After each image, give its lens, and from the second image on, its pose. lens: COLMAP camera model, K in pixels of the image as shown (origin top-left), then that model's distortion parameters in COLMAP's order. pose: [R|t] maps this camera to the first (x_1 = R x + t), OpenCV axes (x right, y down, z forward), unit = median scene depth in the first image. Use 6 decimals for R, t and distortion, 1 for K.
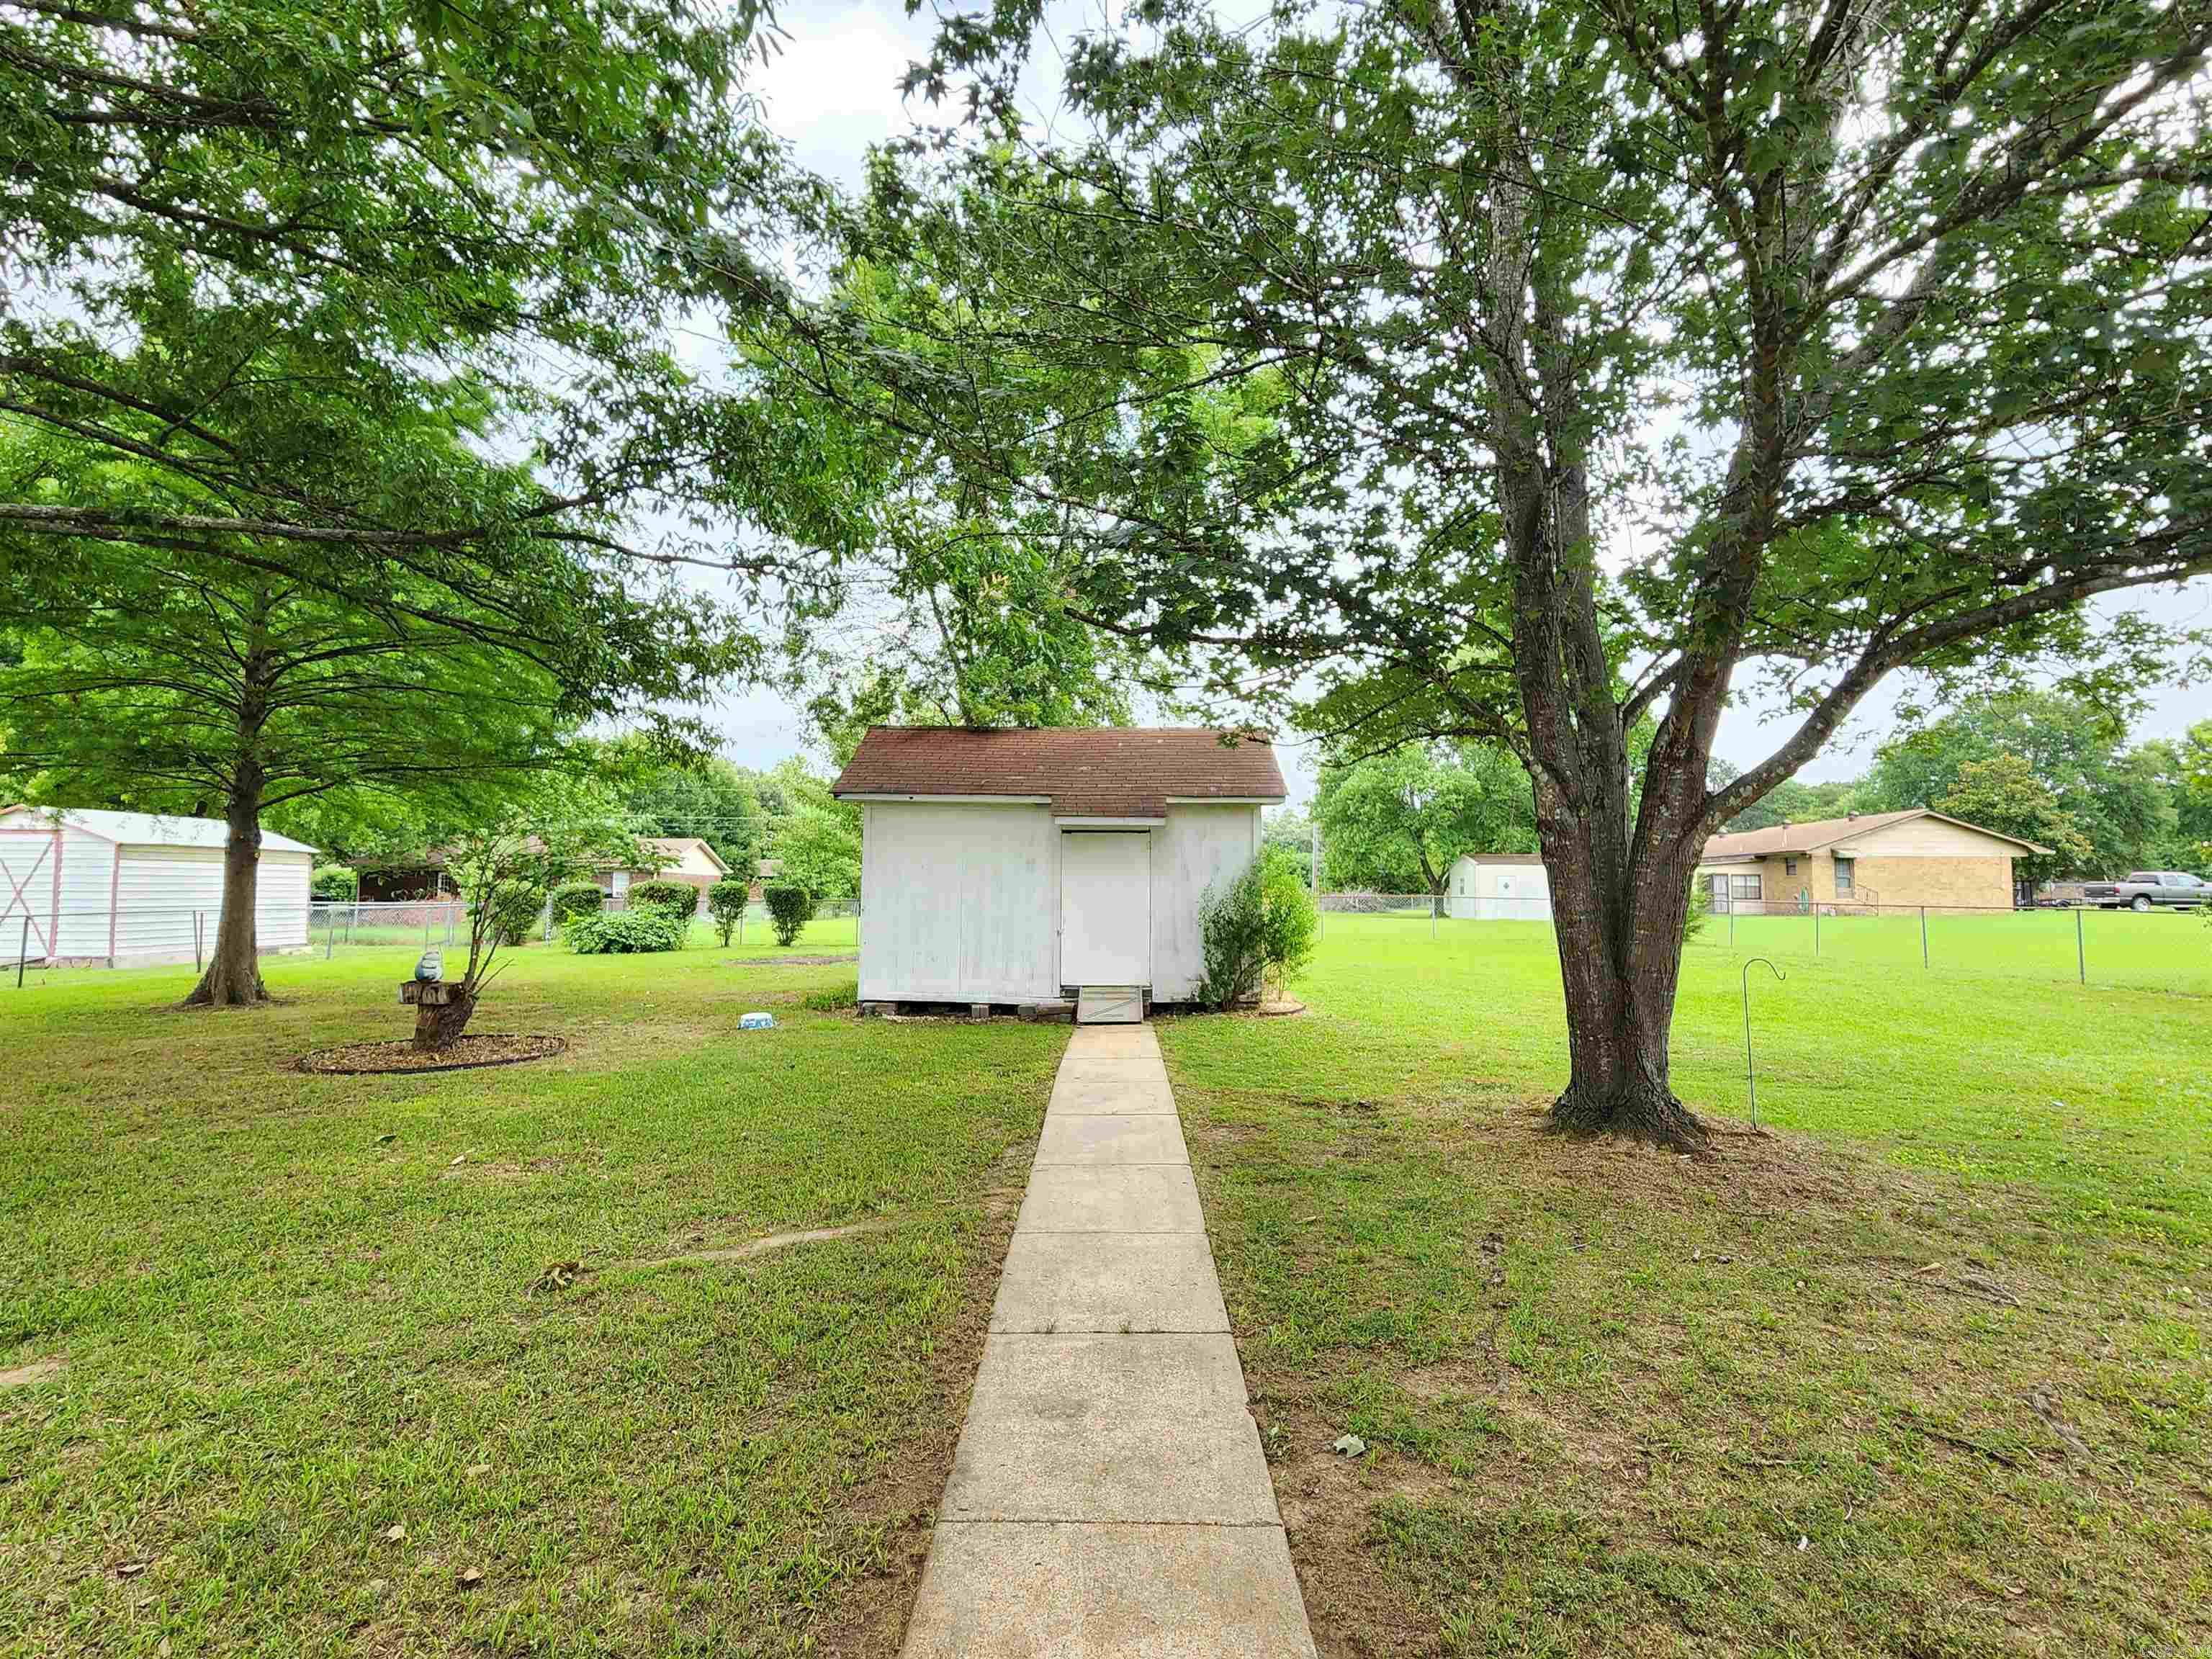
lens RADIAL K [[889.1, 0, 1098.3], [0, 889.1, 829.5], [0, 0, 1]] dist [-0.002326, 0.001971]
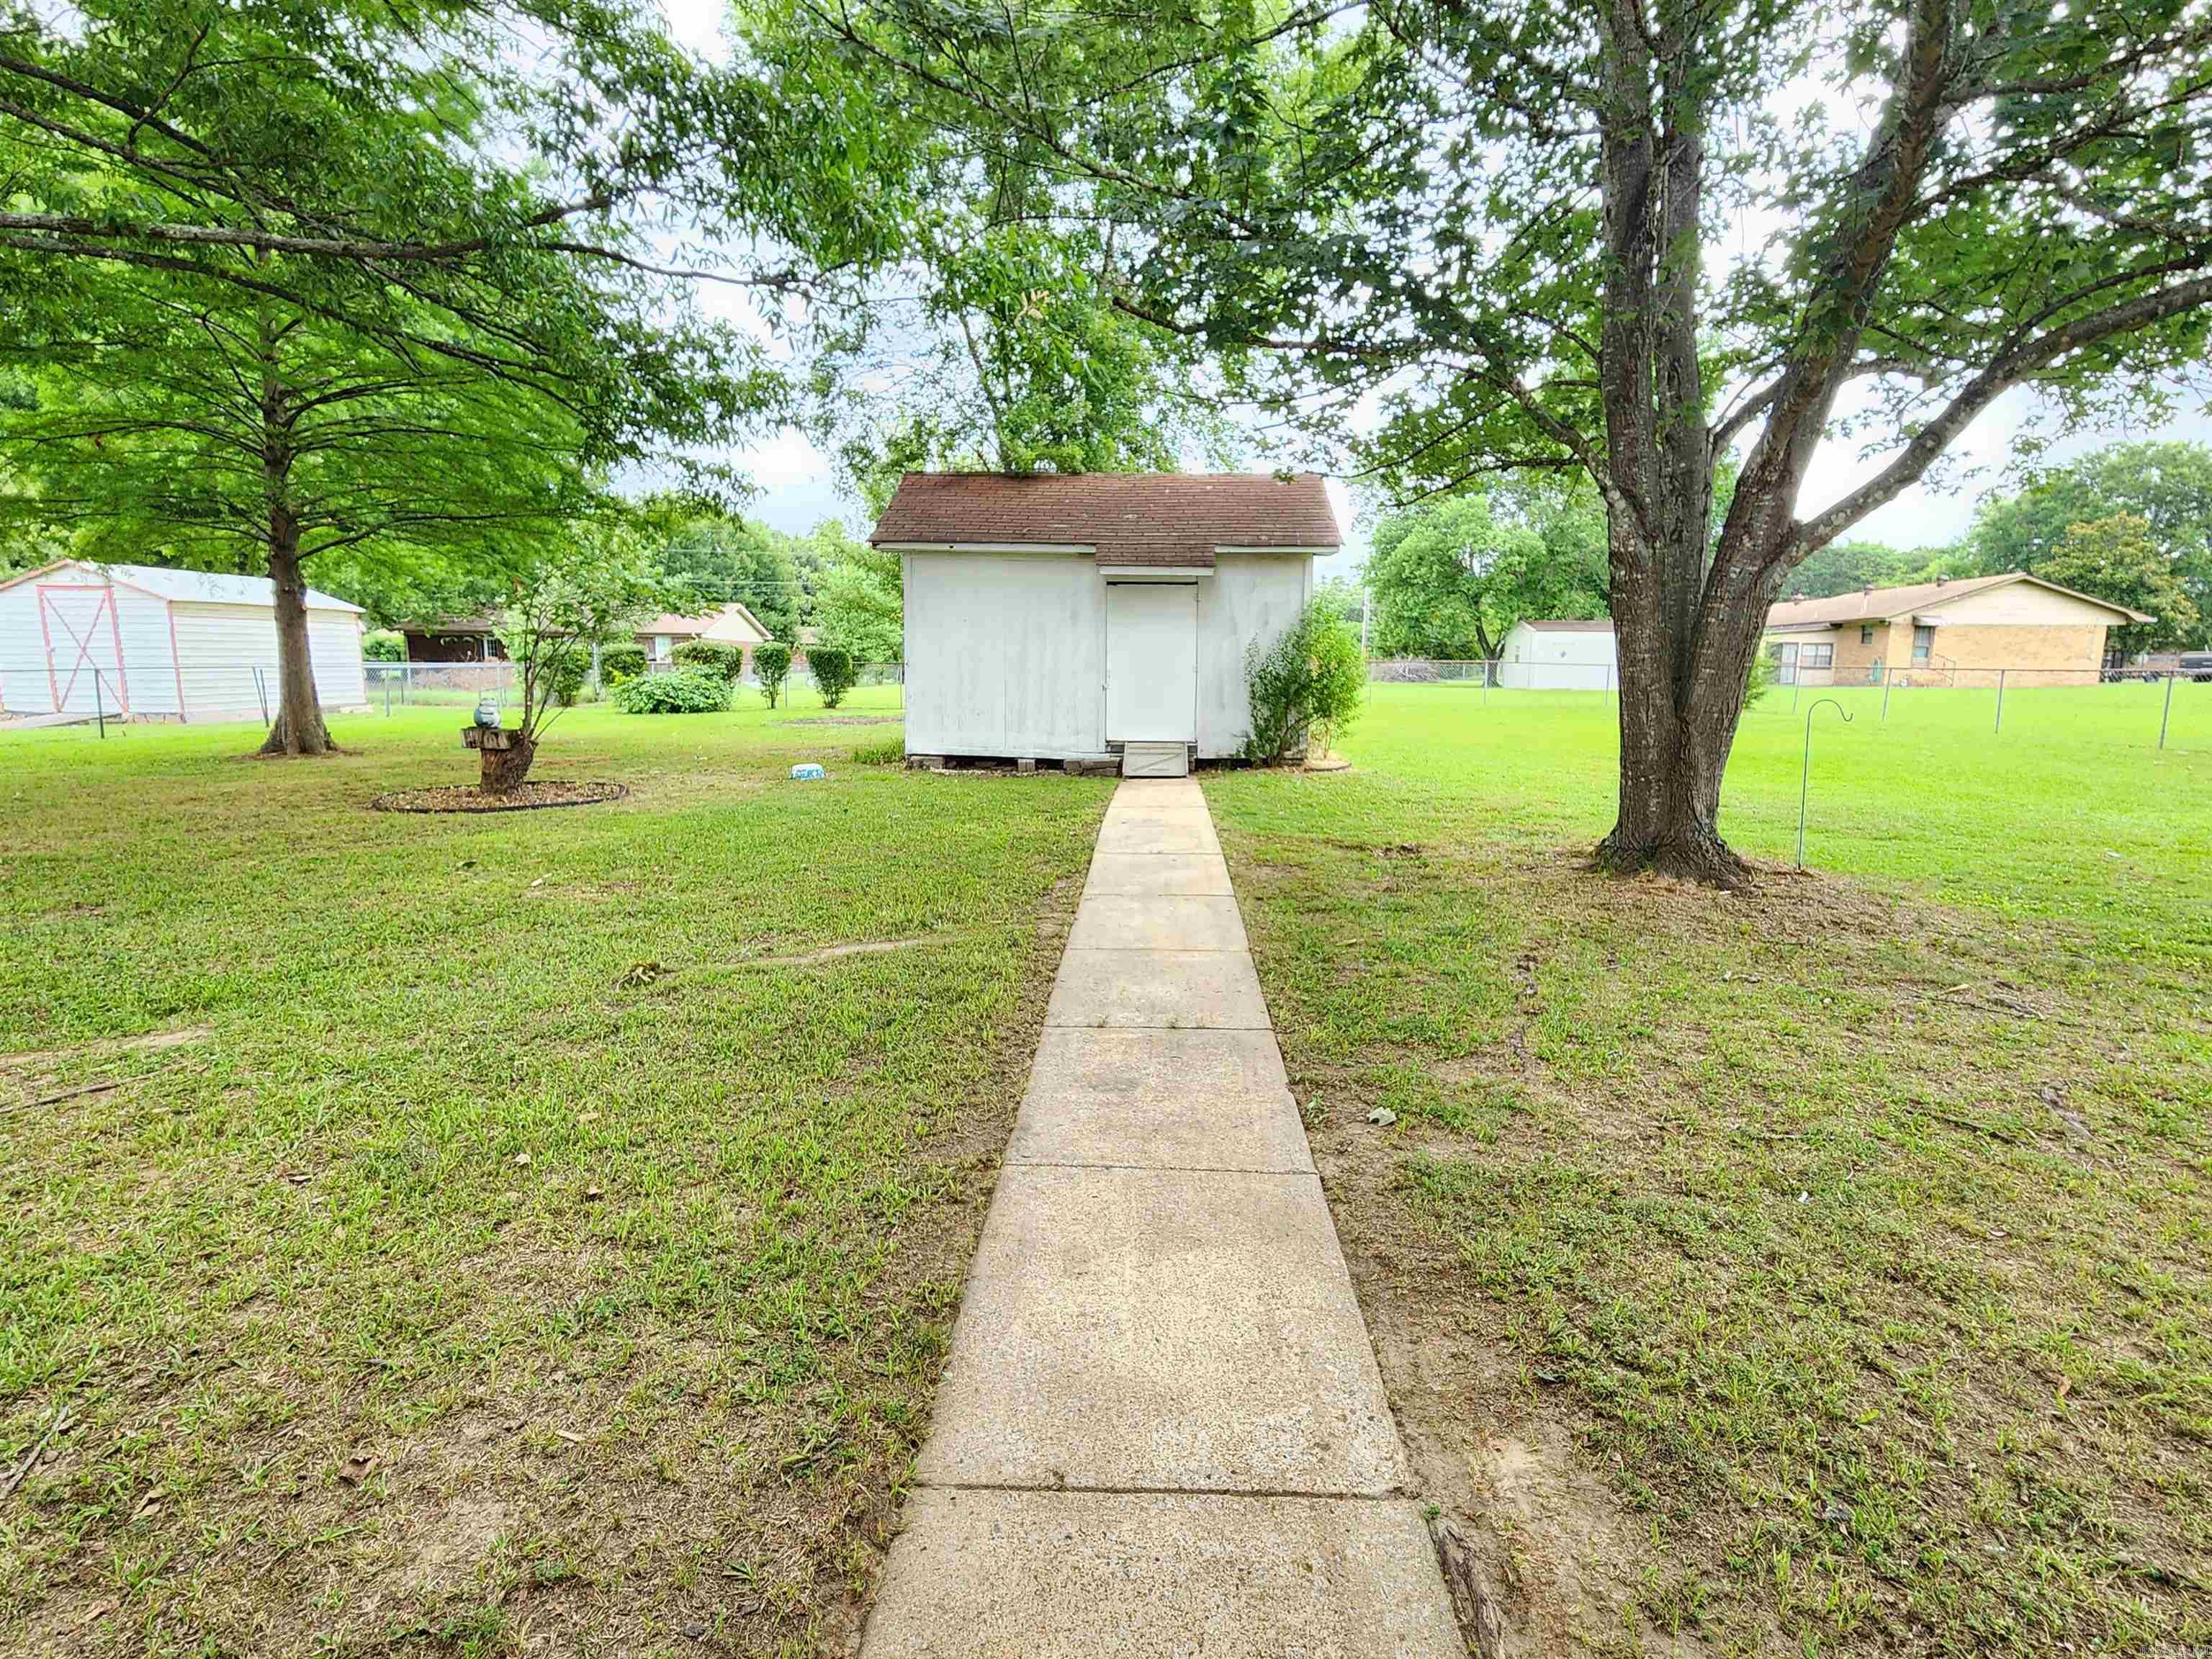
lens RADIAL K [[890.8, 0, 1106.0], [0, 890.8, 829.5], [0, 0, 1]] dist [-0.000484, 0.000744]
pose [[0.999551, 0.004016, -0.029687, -0.013928], [0.001295, 0.984257, 0.176739, 0.110343], [0.029929, -0.176698, 0.983810, -0.005937]]
